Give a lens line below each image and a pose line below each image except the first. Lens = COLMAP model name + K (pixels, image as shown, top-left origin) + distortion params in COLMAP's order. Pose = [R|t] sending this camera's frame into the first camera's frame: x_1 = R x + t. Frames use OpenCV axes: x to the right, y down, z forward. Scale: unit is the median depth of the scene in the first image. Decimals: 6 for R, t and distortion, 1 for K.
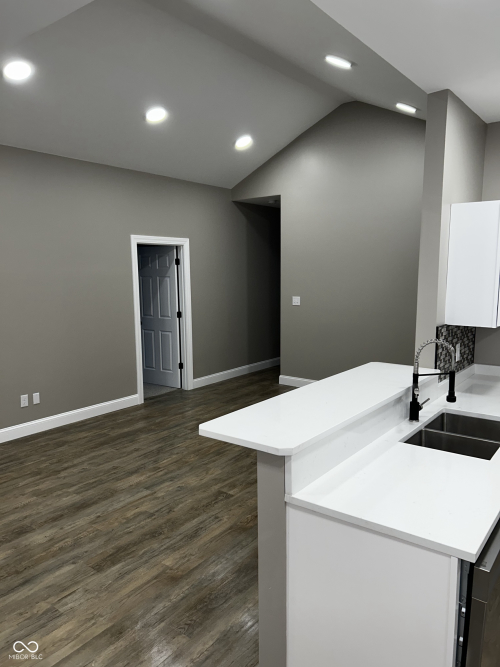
lens RADIAL K [[503.9, 0, 255.1], [0, 503.9, 340.0], [0, 0, 1]] dist [0.020685, -0.025843]
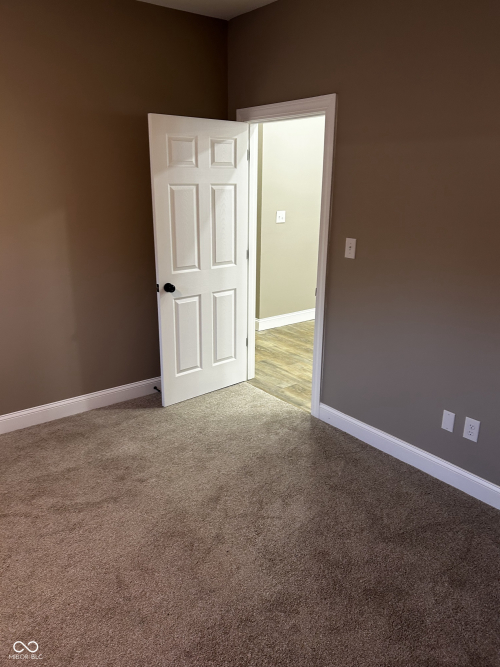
lens RADIAL K [[503.9, 0, 249.5], [0, 503.9, 332.5], [0, 0, 1]] dist [0.020685, -0.025843]
pose [[0.247304, -0.273133, 0.929645, -1.130916], [0.132966, 0.959937, 0.246661, -0.170414], [-0.959771, 0.062611, 0.273714, 1.386188]]
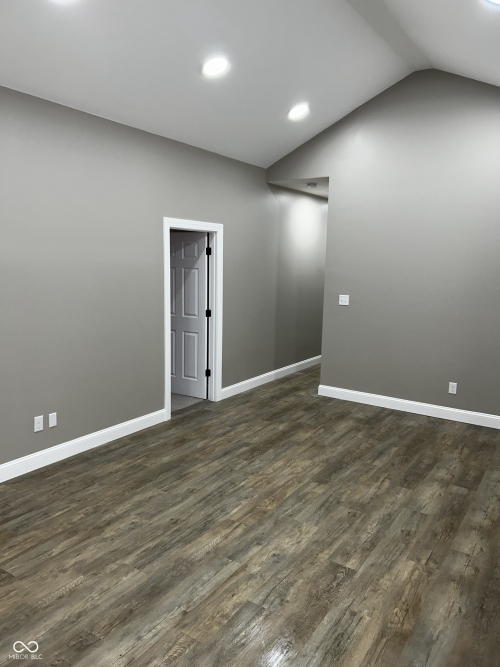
lens RADIAL K [[503.9, 0, 249.4], [0, 503.9, 333.3], [0, 0, 1]] dist [0.020685, -0.025843]
pose [[0.997710, 0.019645, 0.064718, -0.221424], [-0.020014, 0.999787, 0.005056, -0.036116], [-0.064605, -0.006339, 0.997891, 0.238951]]
